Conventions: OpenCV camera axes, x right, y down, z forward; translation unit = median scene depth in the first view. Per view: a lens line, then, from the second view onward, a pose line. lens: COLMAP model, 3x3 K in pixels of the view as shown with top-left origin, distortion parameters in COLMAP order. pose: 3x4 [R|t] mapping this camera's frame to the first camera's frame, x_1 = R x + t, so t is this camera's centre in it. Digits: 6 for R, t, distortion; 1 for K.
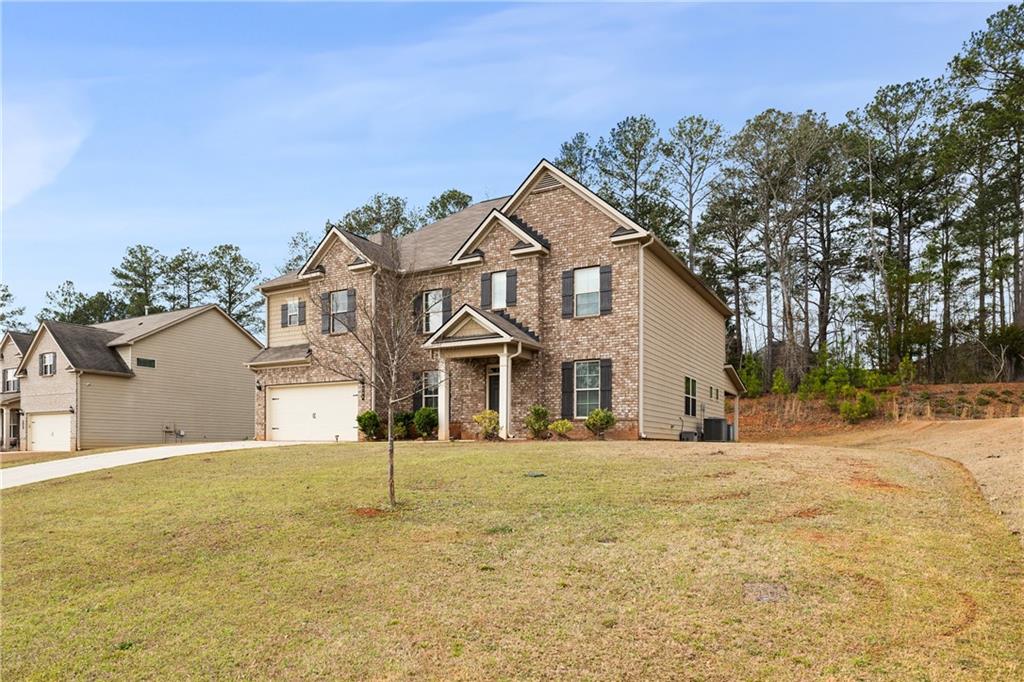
lens RADIAL K [[614.7, 0, 512.0], [0, 614.7, 341.0], [0, 0, 1]] dist [0.000129, -0.000004]
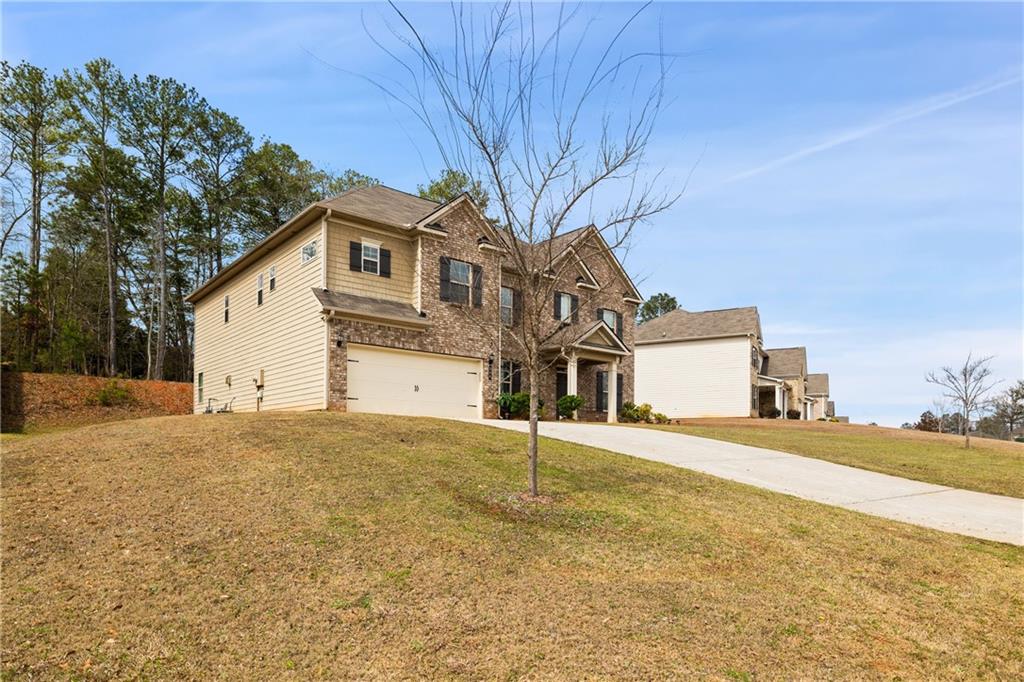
lens RADIAL K [[614.7, 0, 512.0], [0, 614.7, 341.0], [0, 0, 1]] dist [0.000129, -0.000004]
pose [[0.334628, 0.160869, 0.928518, -1.217854], [-0.162898, 0.980363, -0.111144, 0.144127], [-0.928164, -0.114062, 0.354262, 0.627284]]
